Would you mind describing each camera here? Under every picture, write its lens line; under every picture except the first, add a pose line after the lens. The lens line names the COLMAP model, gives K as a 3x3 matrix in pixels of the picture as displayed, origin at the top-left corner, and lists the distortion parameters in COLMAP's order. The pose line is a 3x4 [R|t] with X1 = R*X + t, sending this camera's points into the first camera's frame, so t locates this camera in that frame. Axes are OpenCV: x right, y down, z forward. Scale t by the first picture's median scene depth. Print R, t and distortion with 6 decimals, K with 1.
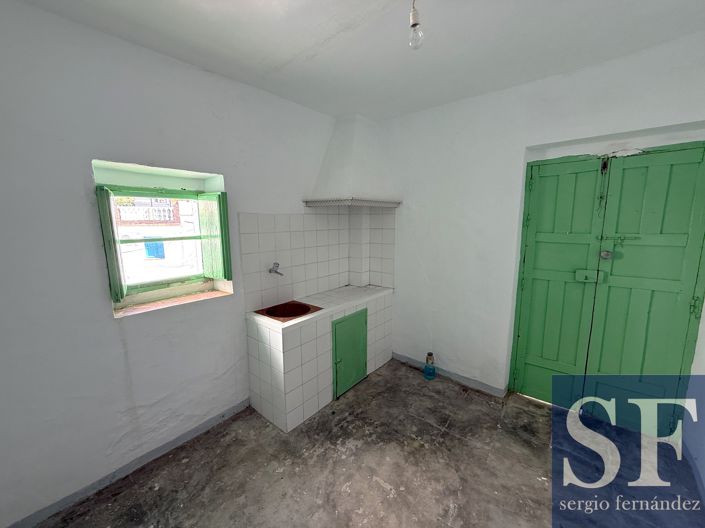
lens RADIAL K [[281.3, 0, 351.5], [0, 281.3, 261.9], [0, 0, 1]] dist [0.000314, -0.000001]
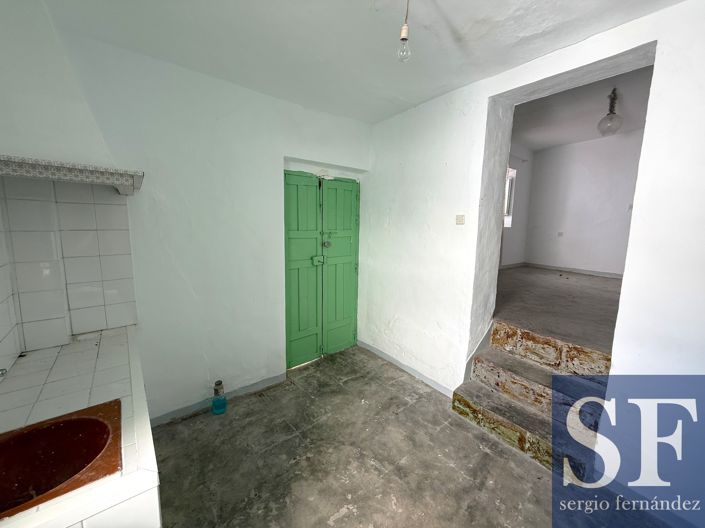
lens RADIAL K [[281.3, 0, 351.5], [0, 281.3, 261.9], [0, 0, 1]] dist [0.000314, -0.000001]
pose [[0.190136, -0.127569, 0.973434, -0.511294], [0.122208, 0.986885, 0.105462, -0.072096], [-0.974122, 0.098910, 0.203232, 0.556421]]
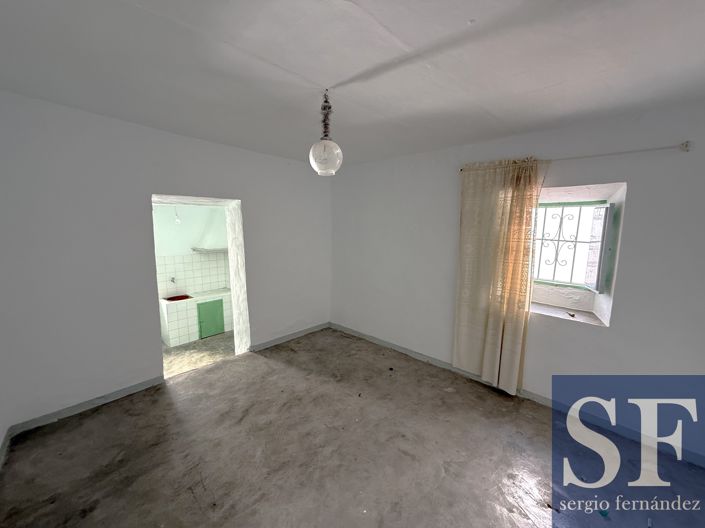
lens RADIAL K [[281.3, 0, 351.5], [0, 281.3, 261.9], [0, 0, 1]] dist [0.000314, -0.000001]
pose [[0.999155, 0.010693, -0.039684, 1.419511], [-0.010325, 0.999902, 0.009462, -0.182182], [0.039781, -0.009044, 0.999168, -1.372318]]
